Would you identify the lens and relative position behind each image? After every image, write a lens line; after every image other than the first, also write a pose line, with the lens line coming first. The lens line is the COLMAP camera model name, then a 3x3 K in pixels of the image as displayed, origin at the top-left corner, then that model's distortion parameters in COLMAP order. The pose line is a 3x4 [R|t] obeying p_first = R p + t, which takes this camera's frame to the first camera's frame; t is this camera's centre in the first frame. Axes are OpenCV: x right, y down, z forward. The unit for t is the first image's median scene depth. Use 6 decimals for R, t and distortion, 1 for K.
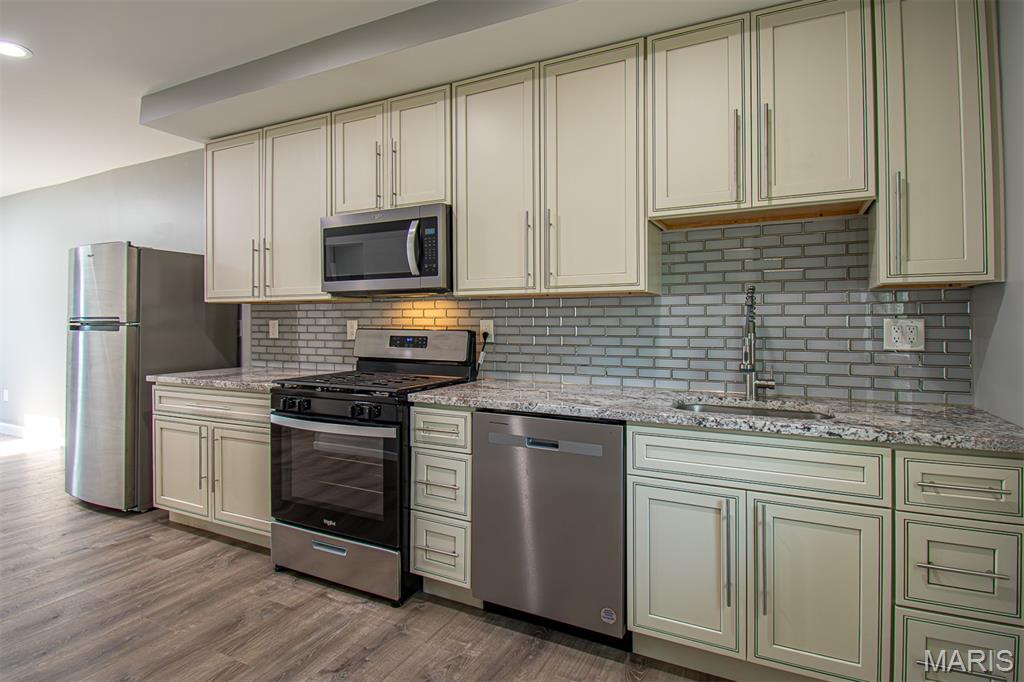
lens RADIAL K [[487.8, 0, 489.6], [0, 487.8, 317.6], [0, 0, 1]] dist [0.019129, -0.018496]
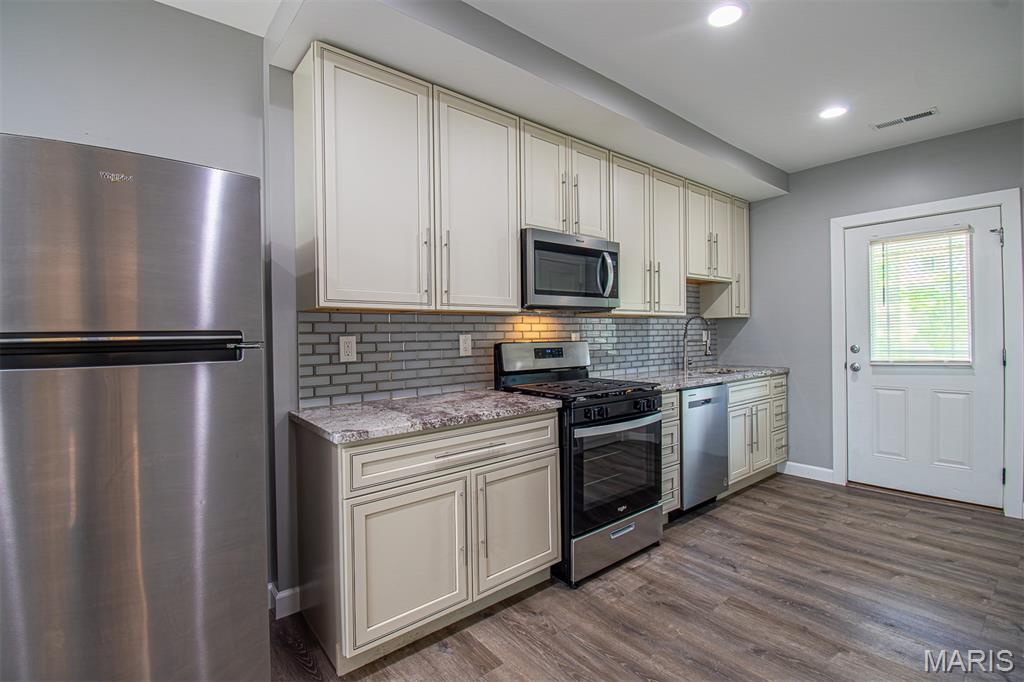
lens RADIAL K [[488.7, 0, 496.8], [0, 488.7, 335.4], [0, 0, 1]] dist [0.033432, -0.034776]
pose [[0.415447, -0.007522, 0.909586, -1.285847], [0.007454, 0.999960, 0.004865, 0.003479], [-0.909587, 0.004759, 0.415487, 0.675926]]
